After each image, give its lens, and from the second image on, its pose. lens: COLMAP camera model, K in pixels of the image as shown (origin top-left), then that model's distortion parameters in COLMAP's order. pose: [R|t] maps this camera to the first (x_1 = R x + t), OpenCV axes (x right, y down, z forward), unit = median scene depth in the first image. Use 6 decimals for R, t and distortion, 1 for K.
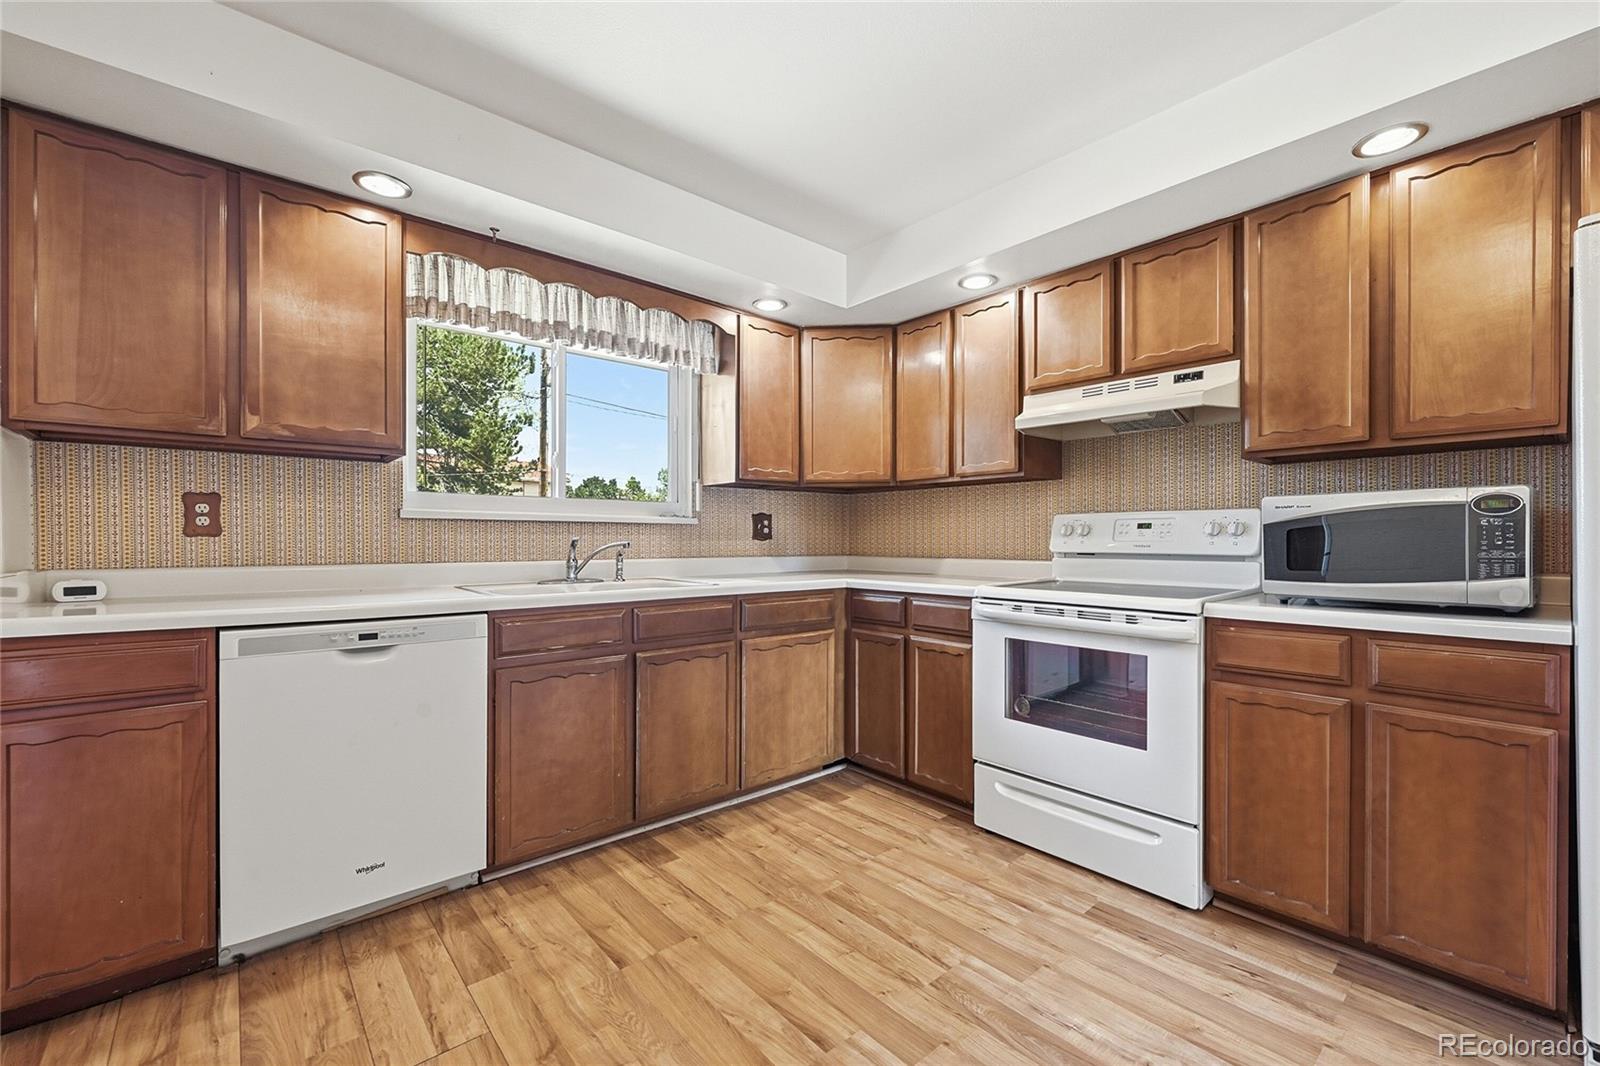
lens RADIAL K [[678.6, 0, 836.3], [0, 678.6, 531.9], [0, 0, 1]] dist [-0.002065, -0.000209]
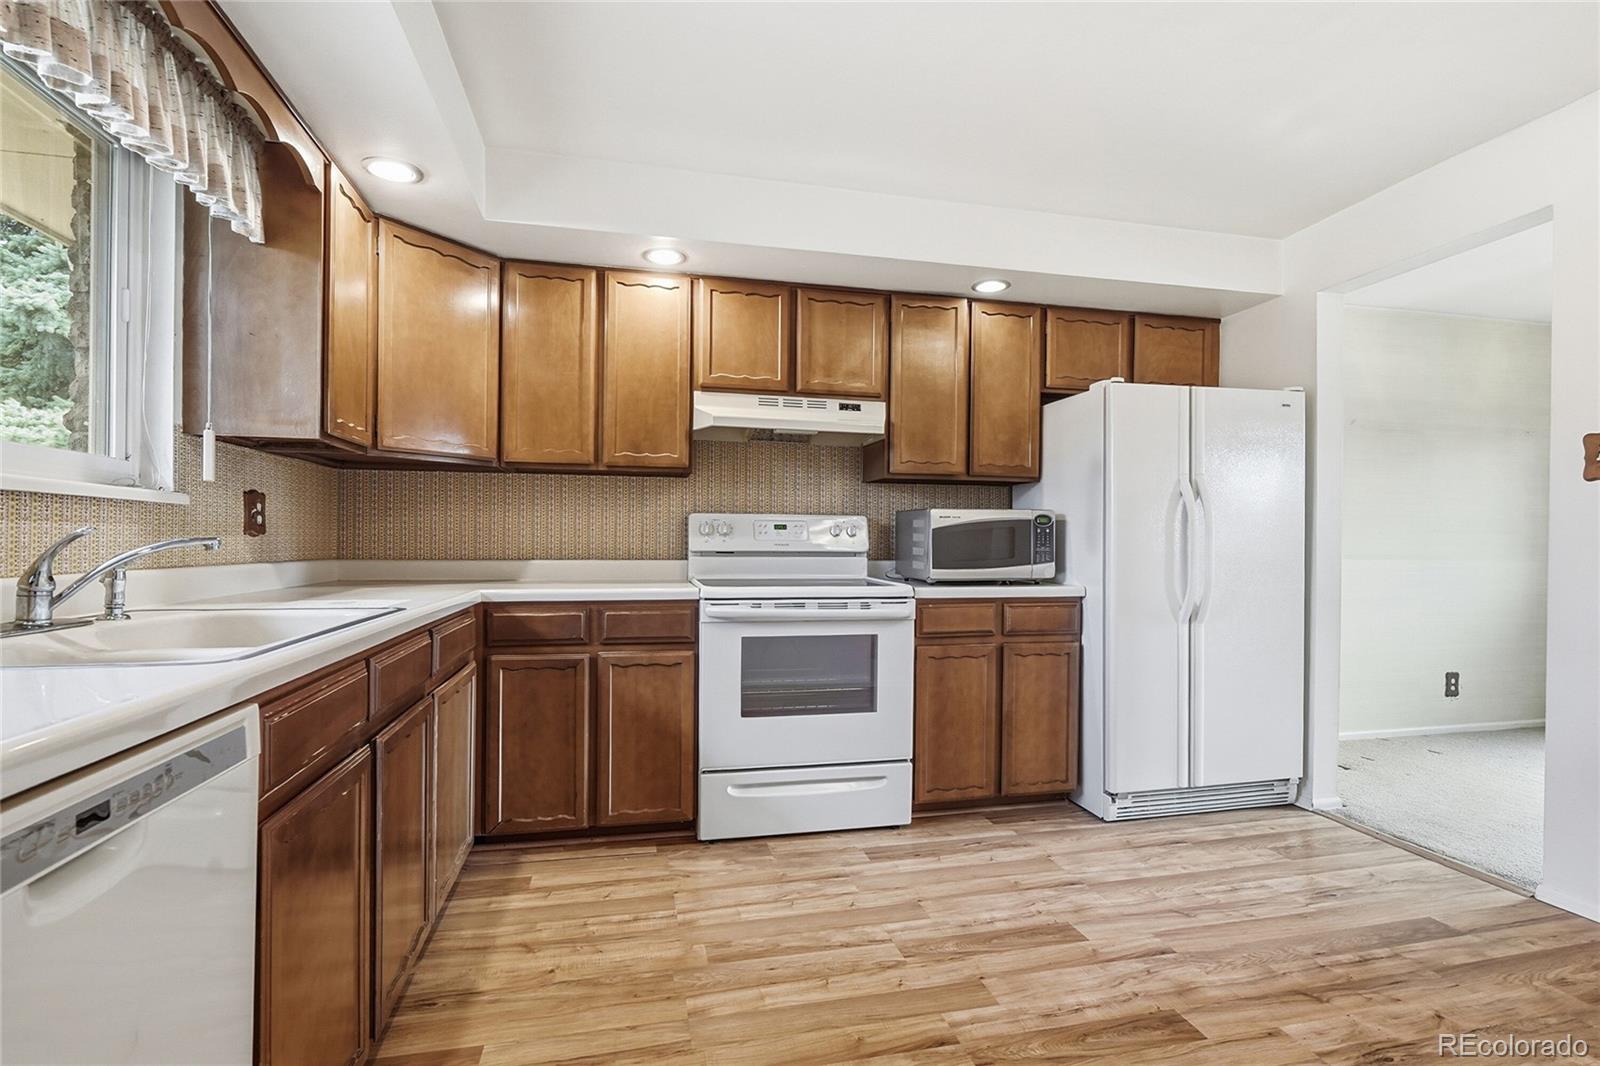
lens RADIAL K [[736.6, 0, 800.0], [0, 736.6, 533.0], [0, 0, 1]] dist [-0.000185, 0.000013]
pose [[0.487988, 0.013904, 0.872740, -0.668196], [-0.017062, 0.999834, -0.006389, 0.009639], [-0.872684, -0.011773, 0.488144, 0.410873]]
